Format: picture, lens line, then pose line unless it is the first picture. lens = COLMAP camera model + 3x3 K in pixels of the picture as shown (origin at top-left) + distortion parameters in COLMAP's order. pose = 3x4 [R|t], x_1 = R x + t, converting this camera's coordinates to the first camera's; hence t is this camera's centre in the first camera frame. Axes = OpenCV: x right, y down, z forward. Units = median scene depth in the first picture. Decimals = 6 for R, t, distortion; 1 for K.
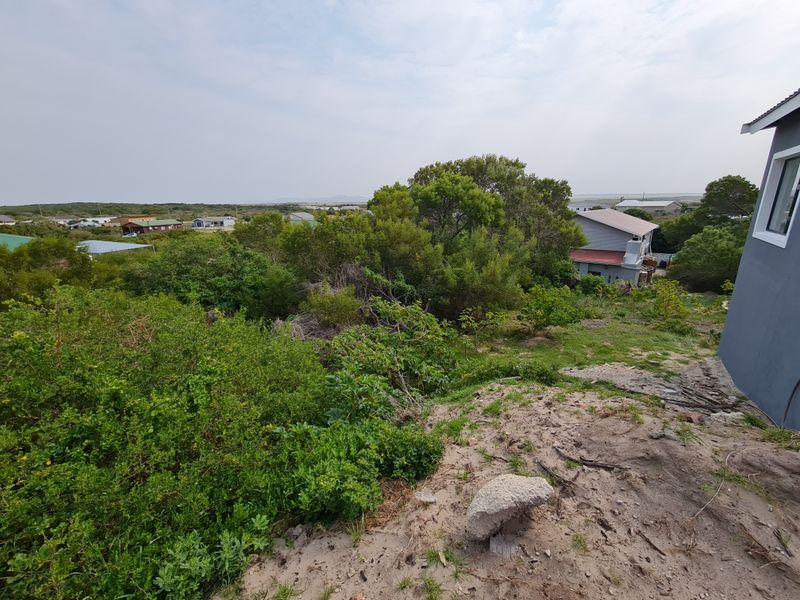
lens RADIAL K [[340.3, 0, 399.8], [0, 340.3, 295.0], [0, 0, 1]] dist [-0.001610, -0.001514]
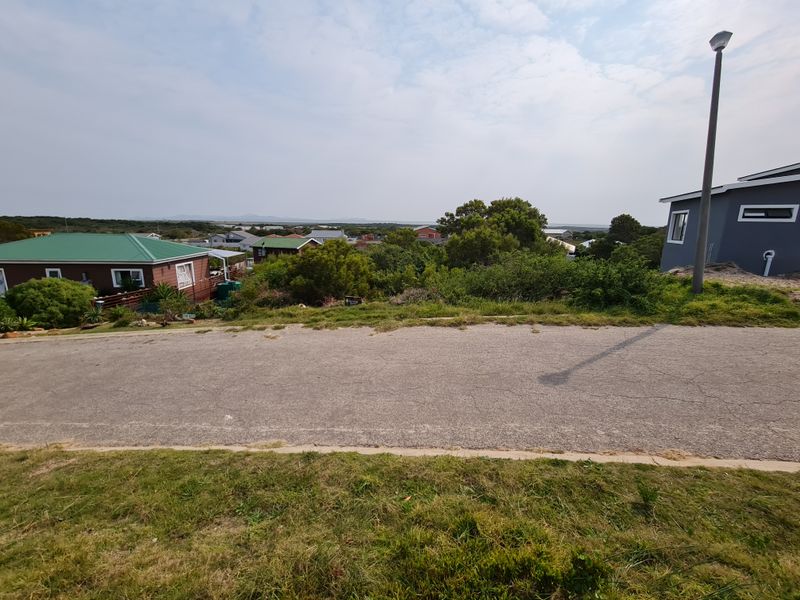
lens RADIAL K [[340.3, 0, 399.2], [0, 340.3, 304.8], [0, 0, 1]] dist [-0.001610, -0.001514]
pose [[0.967135, -0.032377, 0.252194, -0.623358], [0.040957, 0.998744, -0.028845, 0.113282], [-0.250943, 0.038226, 0.967247, -0.380190]]
